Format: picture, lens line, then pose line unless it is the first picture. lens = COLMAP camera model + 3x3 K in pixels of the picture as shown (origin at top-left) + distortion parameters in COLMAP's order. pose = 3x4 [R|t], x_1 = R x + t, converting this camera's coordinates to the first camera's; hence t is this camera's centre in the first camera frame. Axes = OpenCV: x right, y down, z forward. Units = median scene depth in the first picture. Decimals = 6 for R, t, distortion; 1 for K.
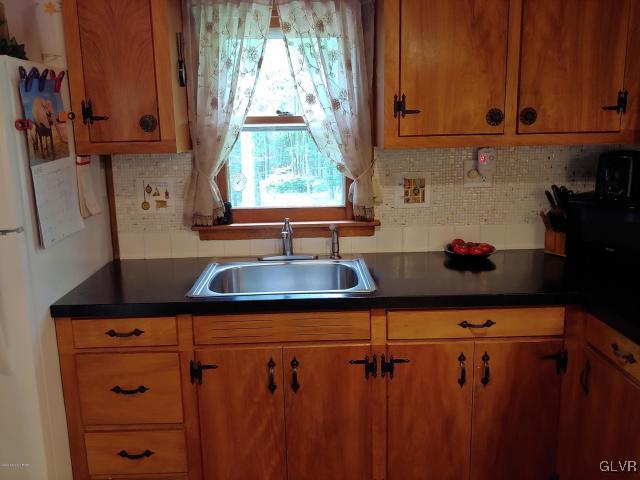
lens RADIAL K [[562.4, 0, 321.0], [0, 562.4, 235.0], [0, 0, 1]] dist [0.044666, -0.117133]
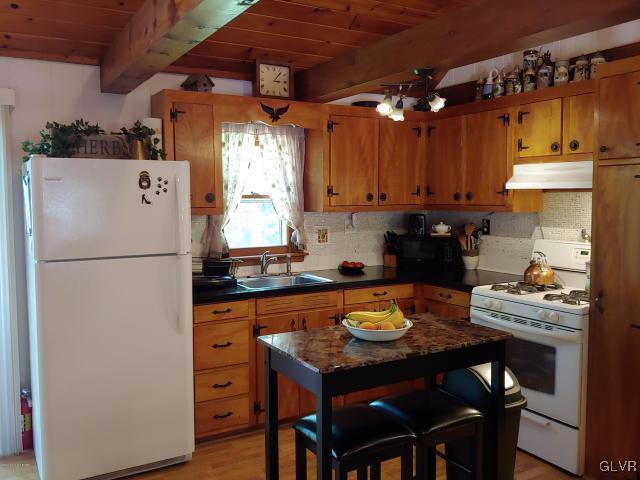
lens RADIAL K [[562.4, 0, 312.4], [0, 562.4, 234.9], [0, 0, 1]] dist [0.044666, -0.117133]
pose [[0.880672, -0.016909, 0.473424, -0.837917], [0.081329, 0.989922, -0.115932, 0.145081], [-0.466693, 0.140601, 0.873172, -0.658812]]
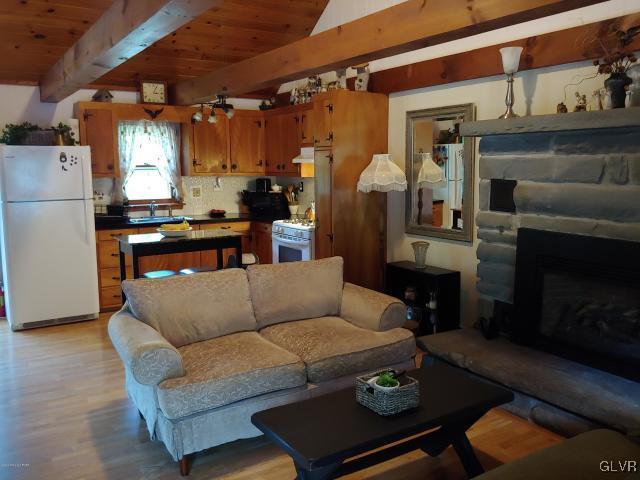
lens RADIAL K [[562.4, 0, 326.6], [0, 562.4, 234.7], [0, 0, 1]] dist [0.044666, -0.117133]
pose [[0.853620, -0.048481, 0.518635, -0.853830], [0.091986, 0.994042, -0.058478, 0.404899], [-0.512710, 0.097625, 0.852994, -1.941581]]
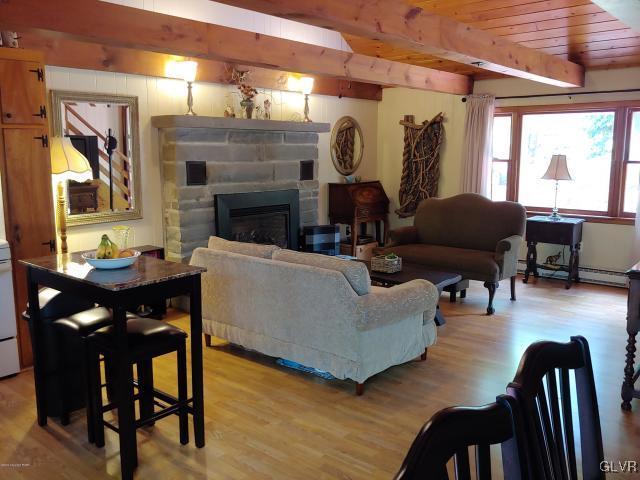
lens RADIAL K [[562.4, 0, 309.9], [0, 562.4, 226.2], [0, 0, 1]] dist [0.044666, -0.117133]
pose [[-0.741499, -0.068704, 0.667427, -1.458398], [0.147723, 0.953618, 0.262281, -0.153282], [-0.654490, 0.293075, -0.696958, 0.909801]]
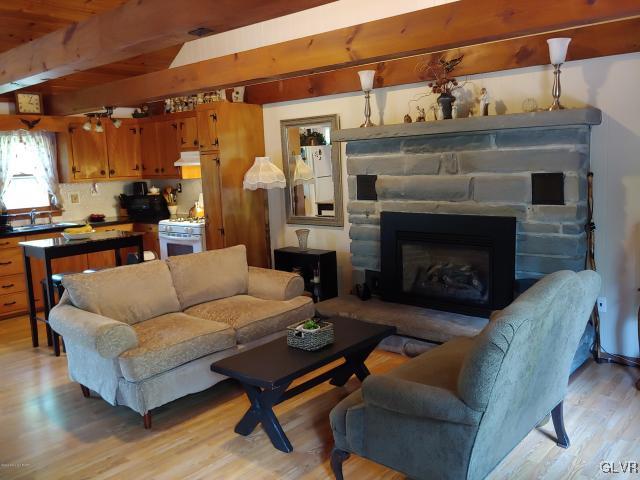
lens RADIAL K [[562.4, 0, 324.0], [0, 562.4, 232.4], [0, 0, 1]] dist [0.044666, -0.117133]
pose [[0.673888, -0.098915, 0.732183, -1.266408], [0.171248, 0.984922, -0.024554, 0.435768], [-0.718714, 0.141931, 0.680666, -2.118227]]
